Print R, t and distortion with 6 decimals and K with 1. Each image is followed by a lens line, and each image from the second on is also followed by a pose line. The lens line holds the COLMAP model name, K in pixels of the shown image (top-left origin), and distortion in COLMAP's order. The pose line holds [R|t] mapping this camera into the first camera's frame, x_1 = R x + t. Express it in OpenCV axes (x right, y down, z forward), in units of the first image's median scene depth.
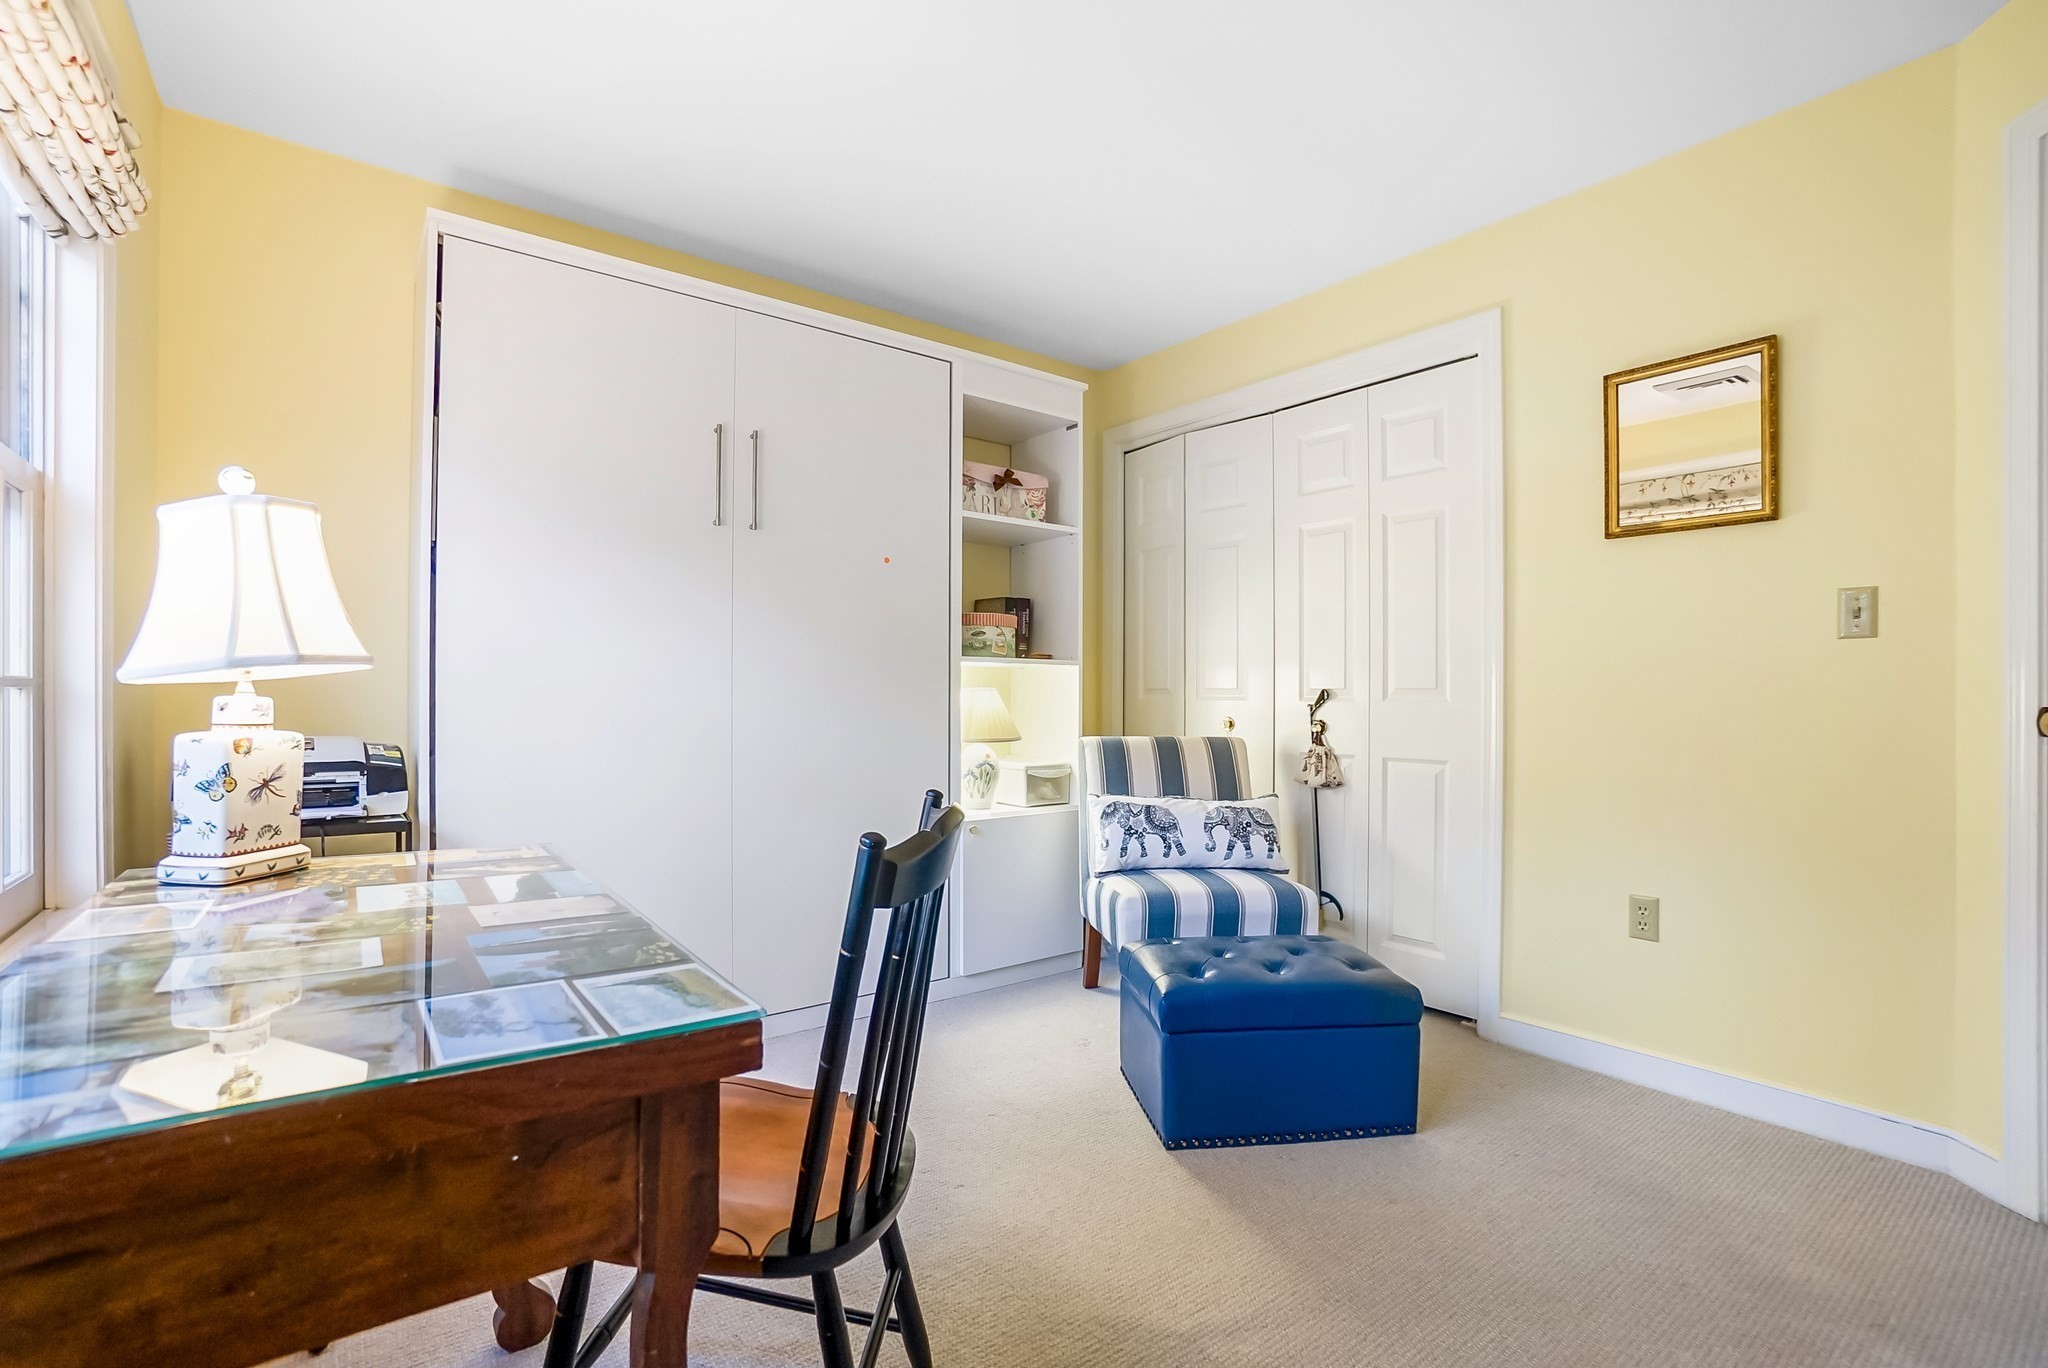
lens RADIAL K [[934.4, 0, 1032.0], [0, 934.4, 697.4], [0, 0, 1]] dist [-0.034090, 0.006236]
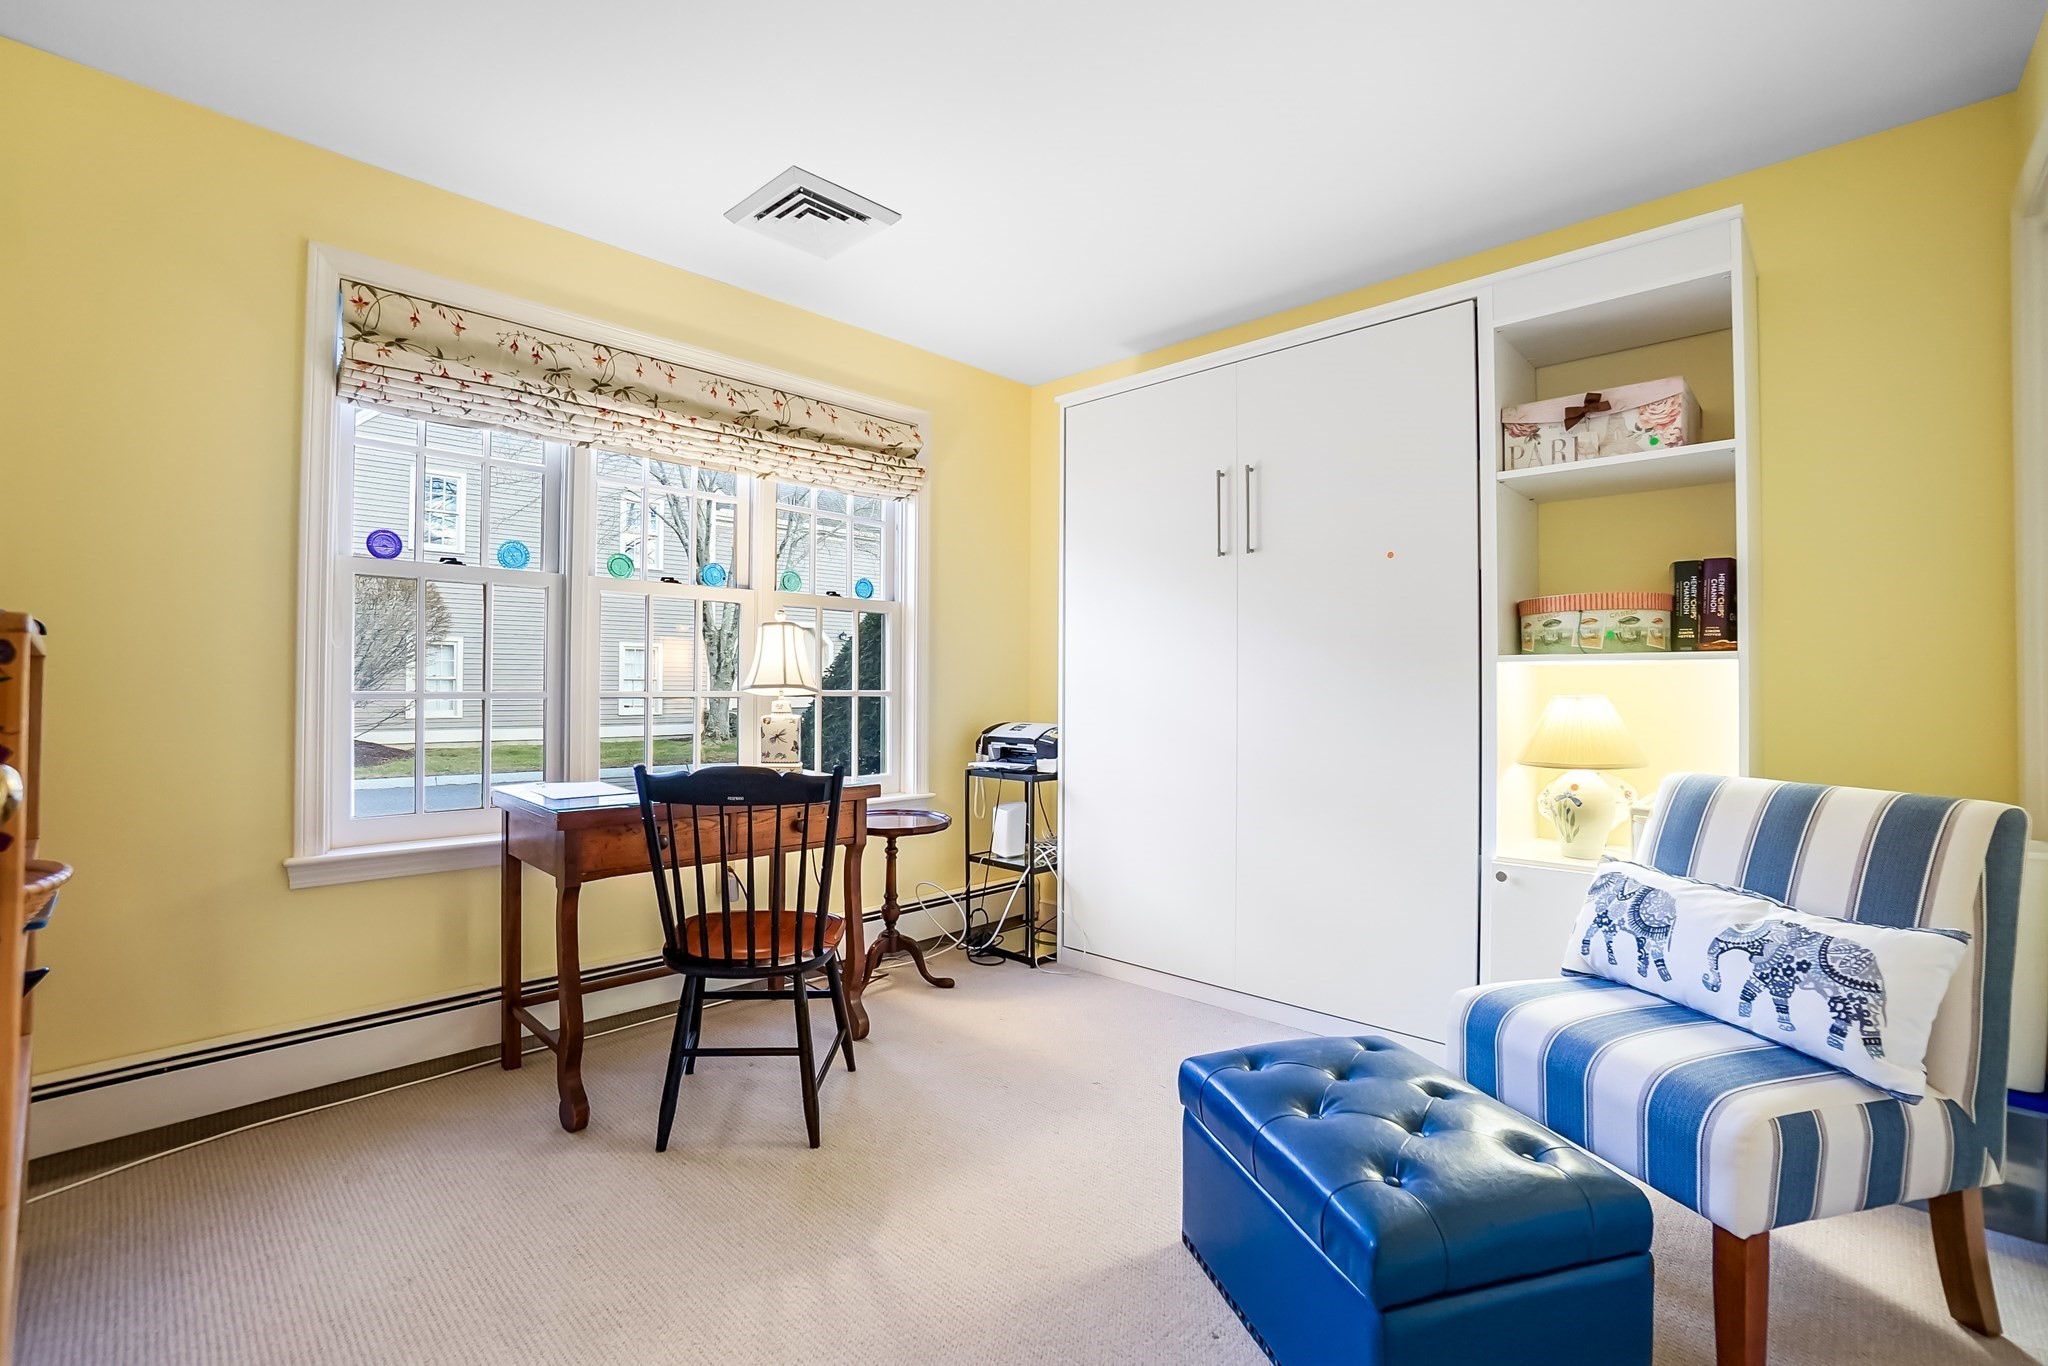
lens RADIAL K [[933.2, 0, 1028.6], [0, 933.2, 679.9], [0, 0, 1]] dist [-0.036639, 0.007636]
pose [[0.119766, -0.013499, -0.992710, 0.679747], [-0.004836, 0.999888, -0.014180, -0.010672], [0.992790, 0.006499, 0.119688, 0.522949]]
